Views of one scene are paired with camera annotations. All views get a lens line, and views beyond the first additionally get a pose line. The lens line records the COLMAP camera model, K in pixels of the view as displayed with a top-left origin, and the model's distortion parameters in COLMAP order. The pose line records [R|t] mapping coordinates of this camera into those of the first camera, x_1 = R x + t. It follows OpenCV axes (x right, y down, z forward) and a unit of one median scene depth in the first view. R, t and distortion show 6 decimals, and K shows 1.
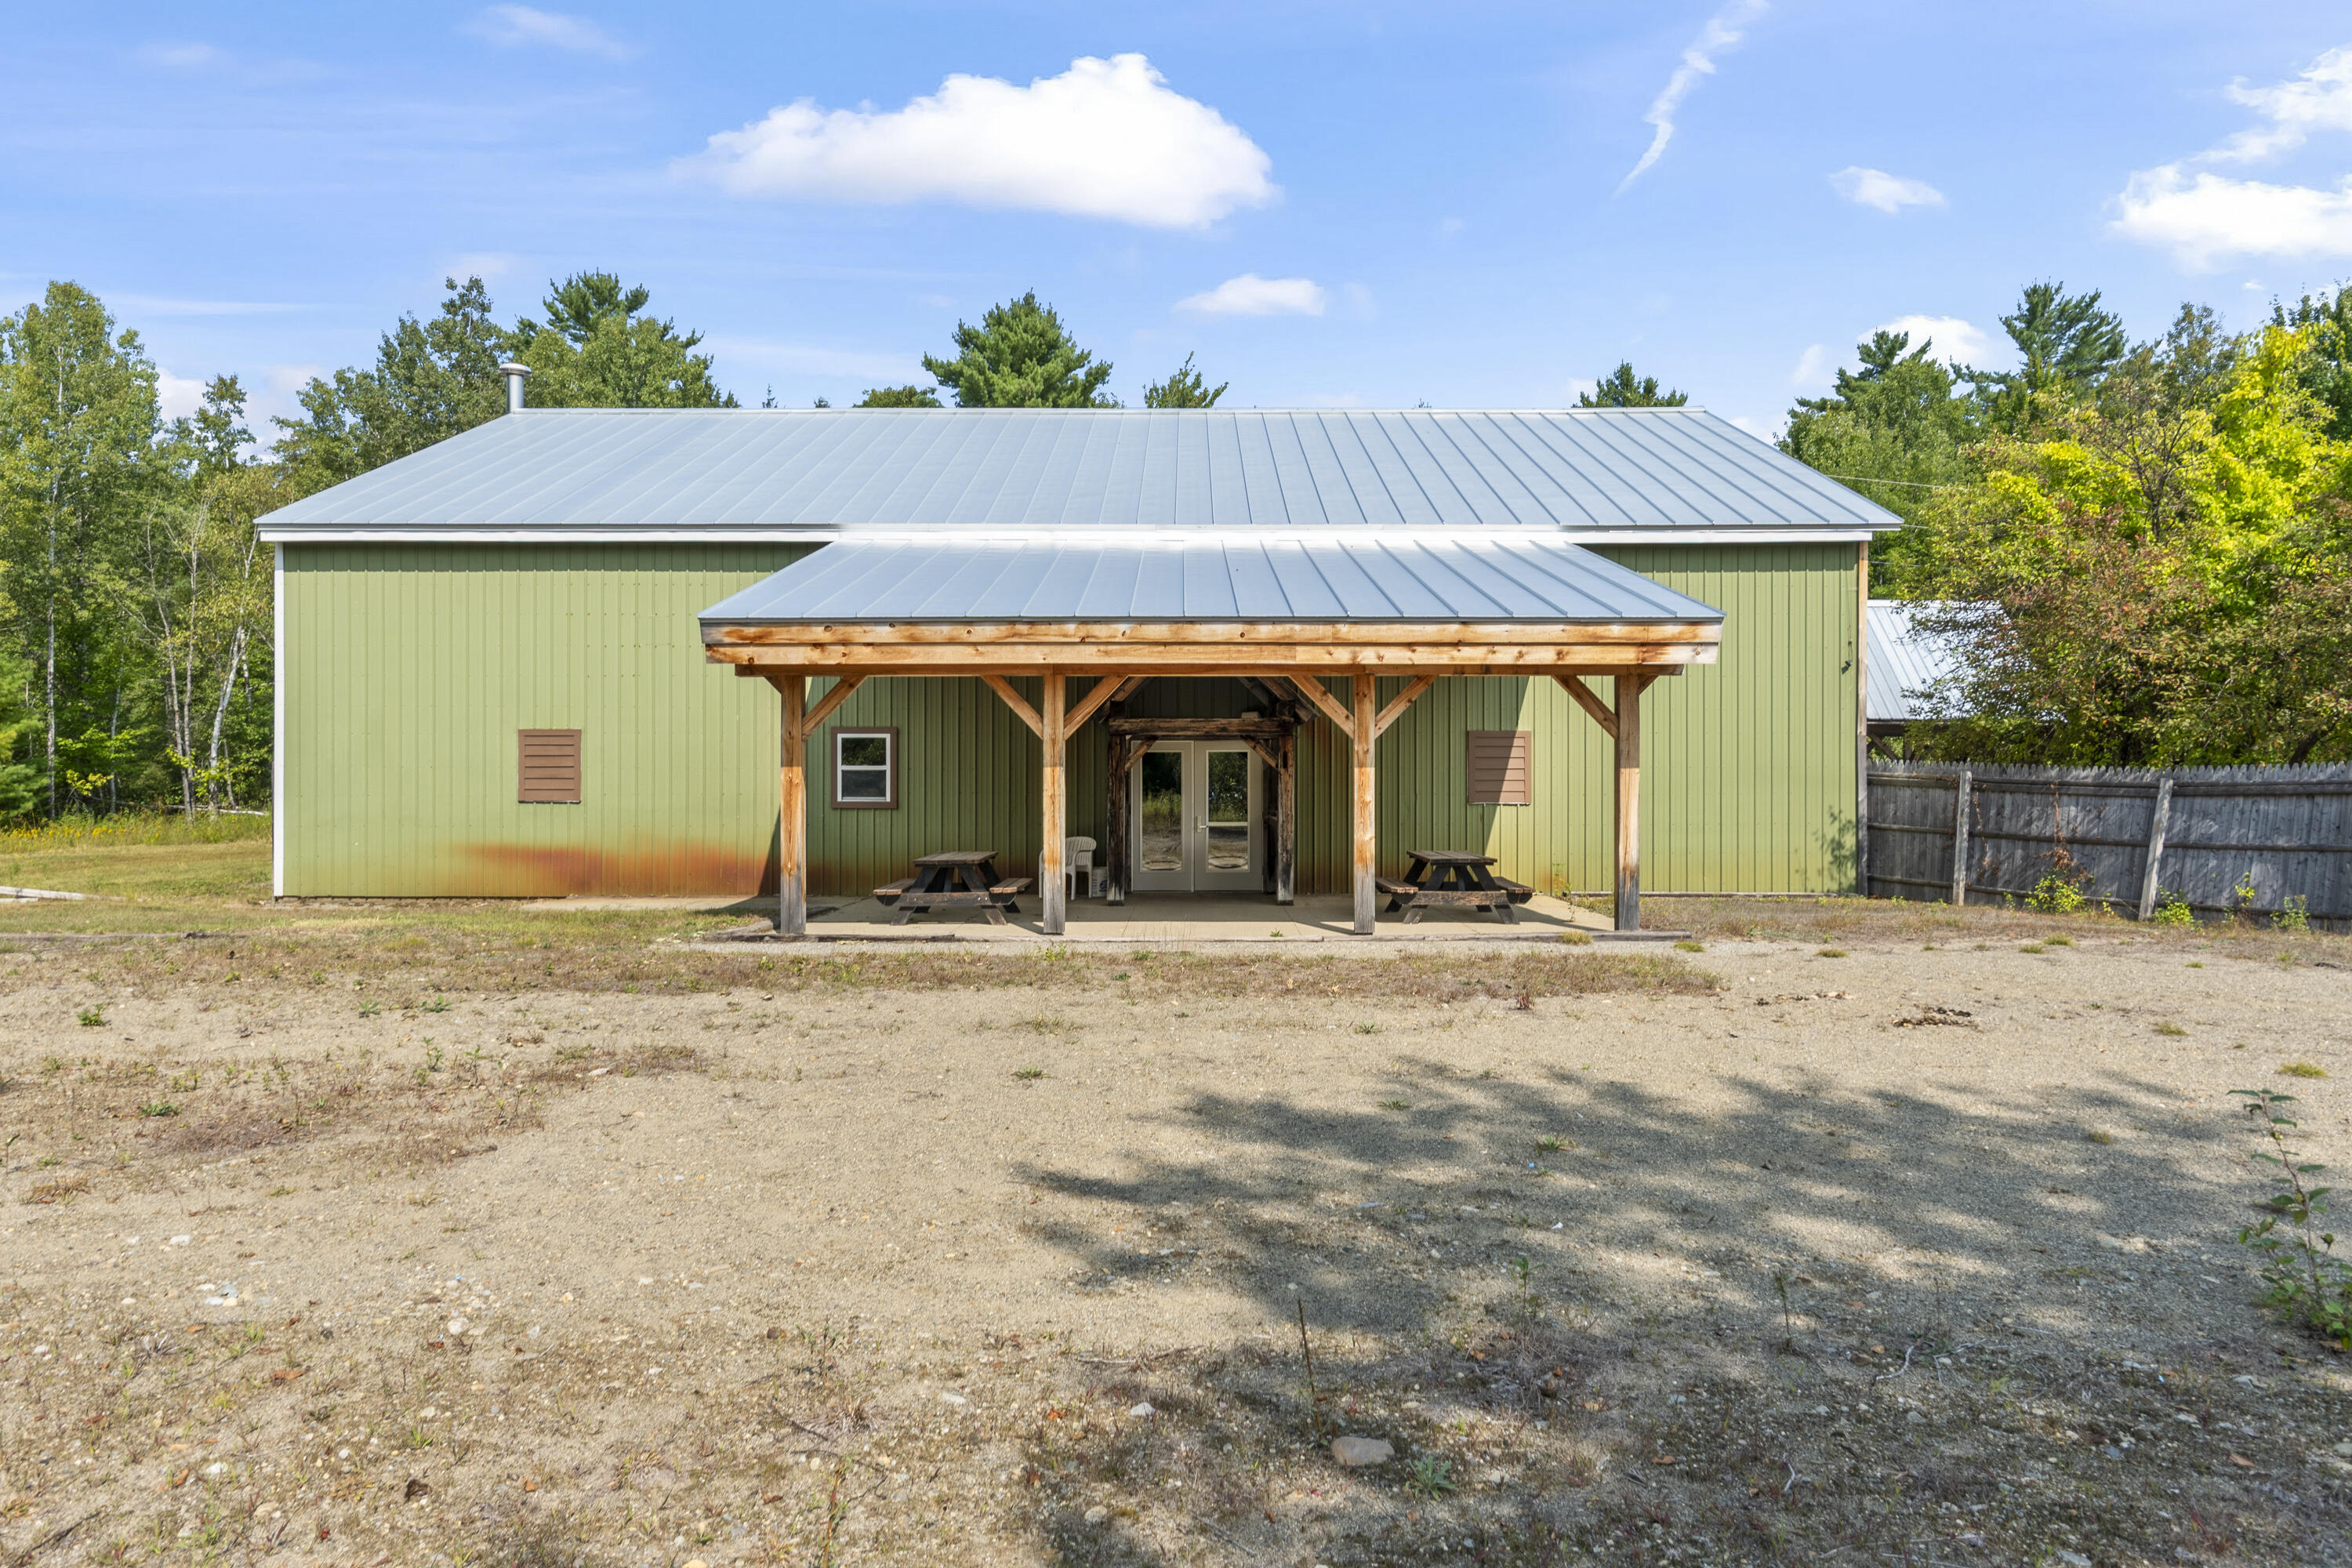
lens RADIAL K [[1558.9, 0, 1176.0], [0, 1558.9, 784.0], [0, 0, 1]] dist [-0.005009, -0.002328]
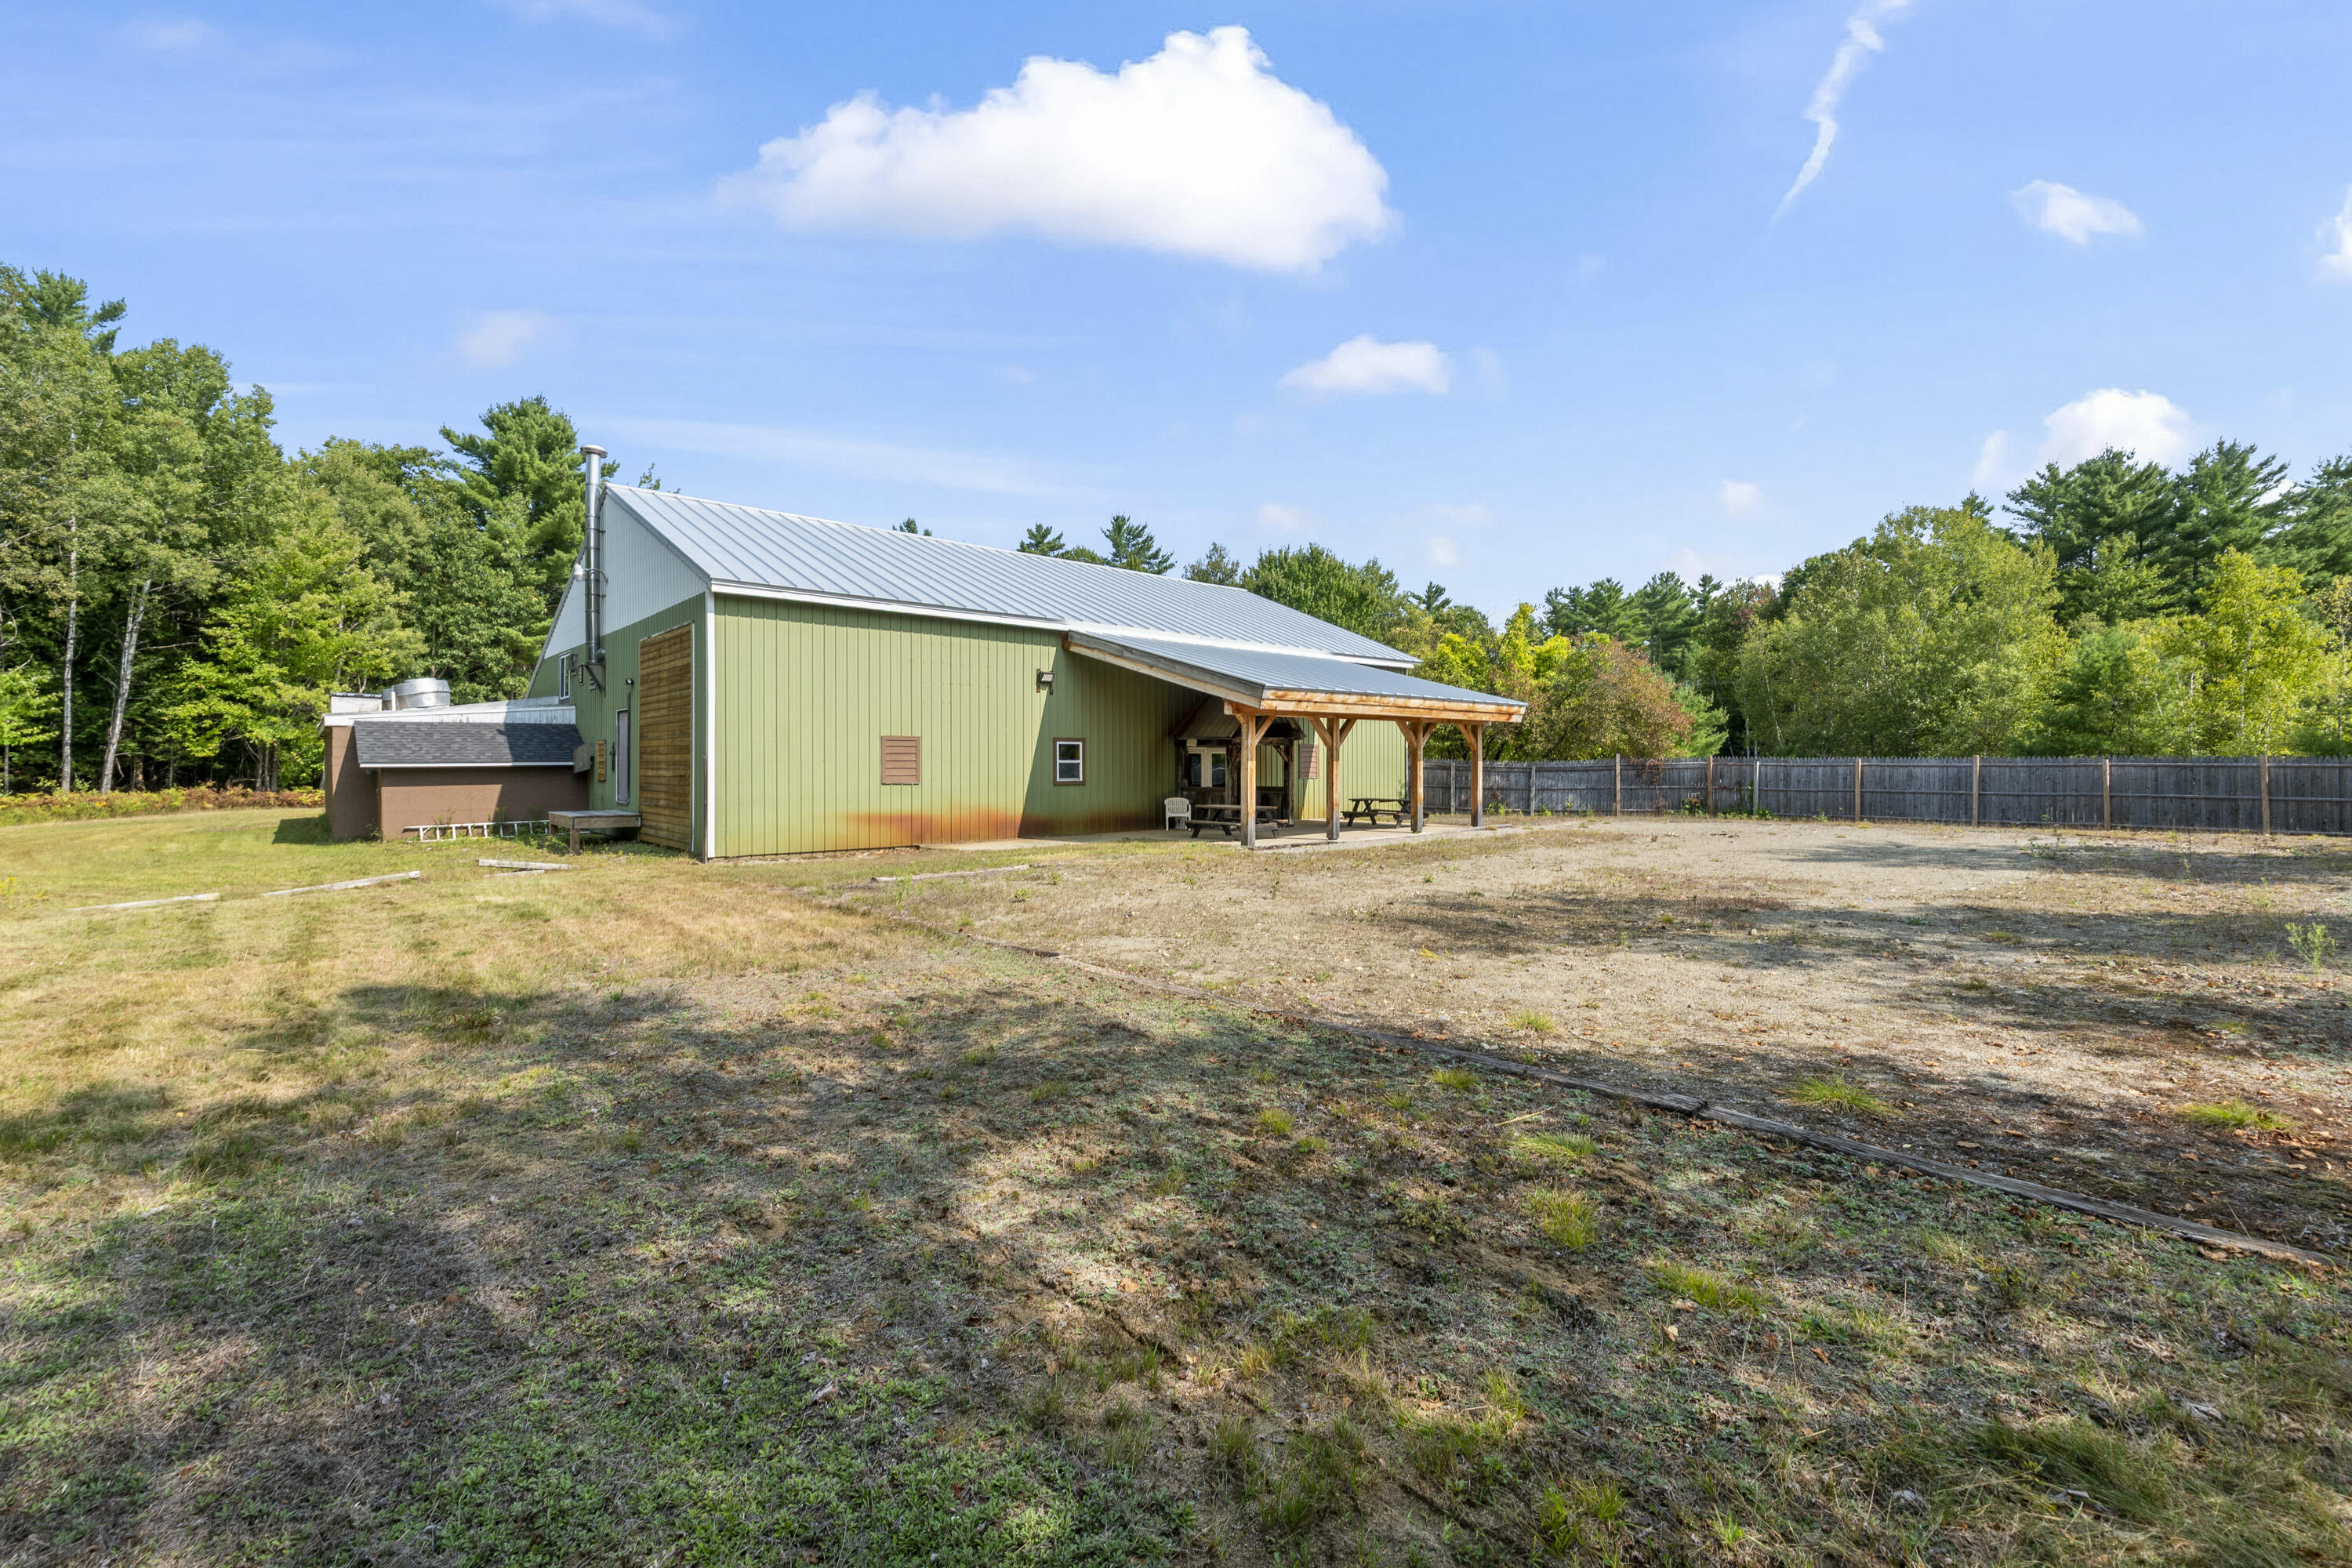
lens RADIAL K [[975.0, 0, 1200.0], [0, 975.0, 756.9], [0, 0, 1]] dist [-0.000705, 0.000160]
pose [[0.737079, 0.002662, 0.675801, -0.826430], [0.006837, 0.999912, -0.011395, -0.001997], [-0.675772, 0.013019, 0.736996, 0.102872]]
